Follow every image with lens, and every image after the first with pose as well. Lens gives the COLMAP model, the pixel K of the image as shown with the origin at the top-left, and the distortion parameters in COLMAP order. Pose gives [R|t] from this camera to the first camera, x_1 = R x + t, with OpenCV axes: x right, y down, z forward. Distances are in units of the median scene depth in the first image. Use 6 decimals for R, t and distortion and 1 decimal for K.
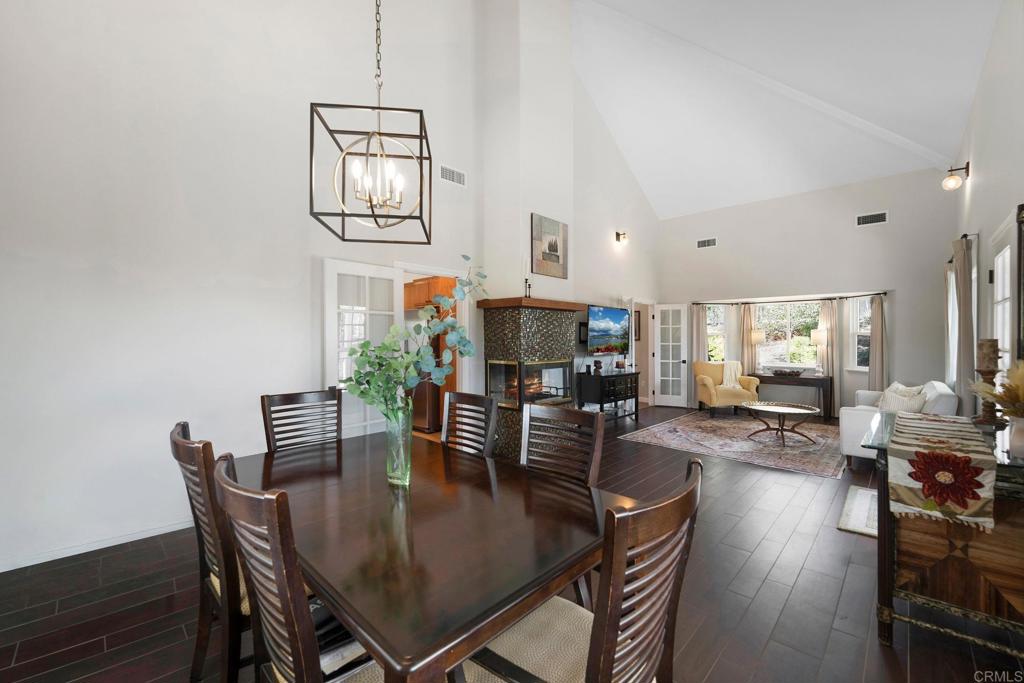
lens RADIAL K [[416.7, 0, 504.8], [0, 416.7, 339.2], [0, 0, 1]] dist [0.005730, -0.002250]
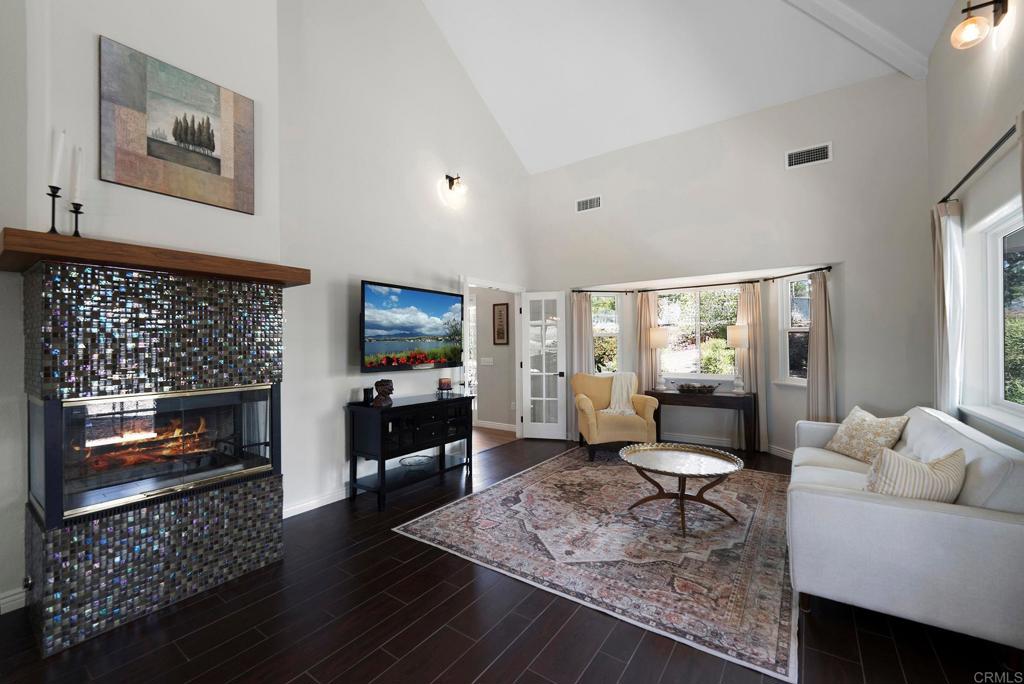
lens RADIAL K [[416.7, 0, 504.8], [0, 416.7, 343.5], [0, 0, 1]] dist [0.005730, -0.002250]
pose [[0.989920, -0.011409, 0.141171, 0.290702], [0.012194, 0.999915, -0.004700, 0.005855], [-0.141105, 0.006374, 0.989974, 0.395278]]
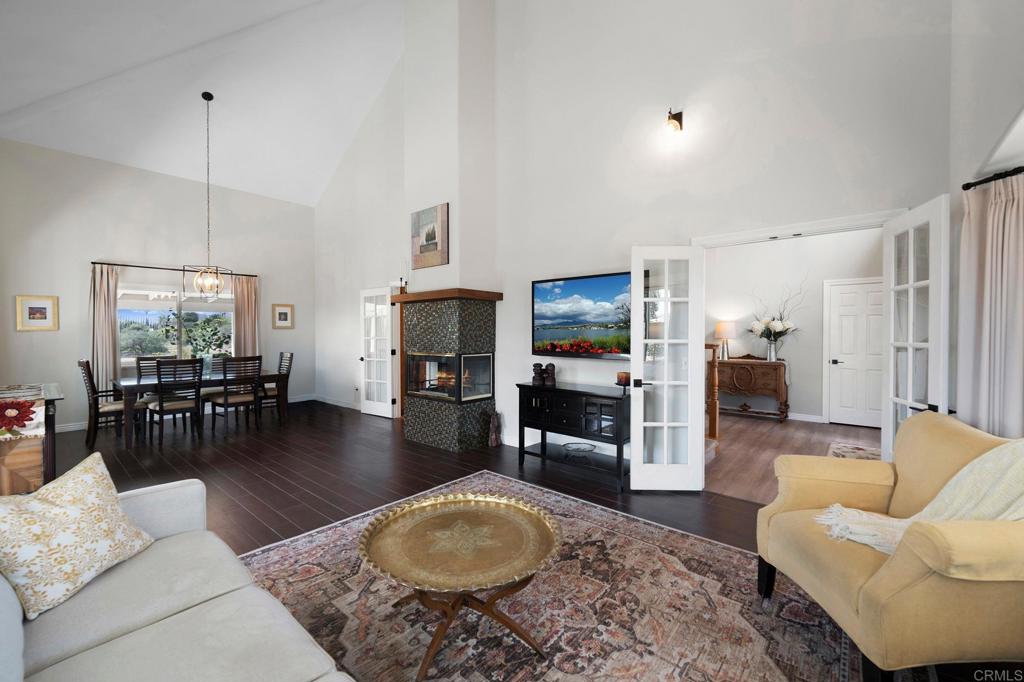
lens RADIAL K [[416.7, 0, 501.5], [0, 416.7, 337.3], [0, 0, 1]] dist [0.005730, -0.002250]
pose [[0.045032, 0.010242, -0.998933, 0.841496], [0.003232, 0.999941, 0.010398, 0.003627], [0.998980, -0.003697, 0.044996, 0.862182]]
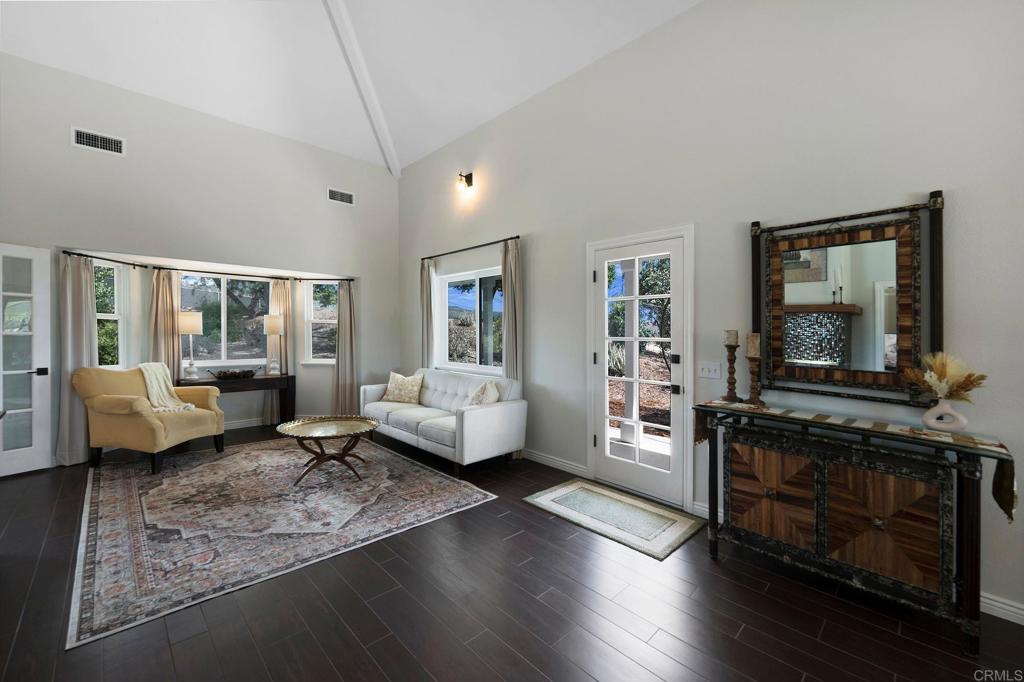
lens RADIAL K [[416.7, 0, 492.4], [0, 416.7, 332.2], [0, 0, 1]] dist [0.005730, -0.002250]
pose [[0.051520, 0.009431, 0.998627, -0.012977], [-0.014663, 0.999855, -0.008686, 0.010311], [-0.998564, -0.014195, 0.051651, 0.594816]]
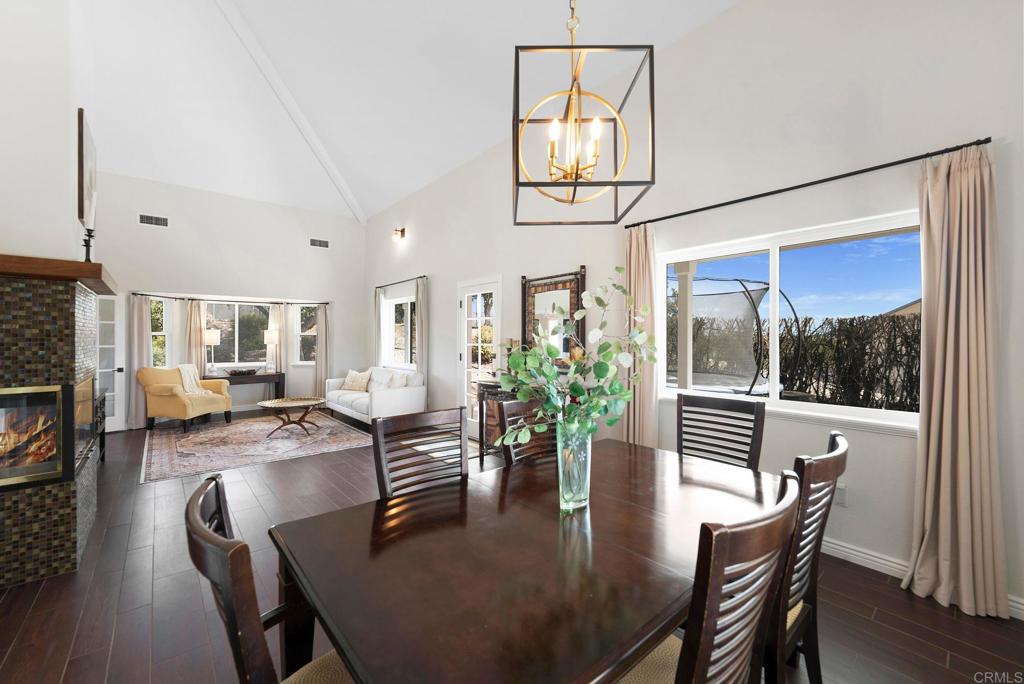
lens RADIAL K [[416.7, 0, 502.9], [0, 416.7, 323.9], [0, 0, 1]] dist [0.005730, -0.002250]
pose [[0.106987, 0.034049, 0.993677, -0.294764], [0.001143, 0.999409, -0.034369, -0.000946], [-0.994260, 0.004812, 0.106885, 0.306577]]
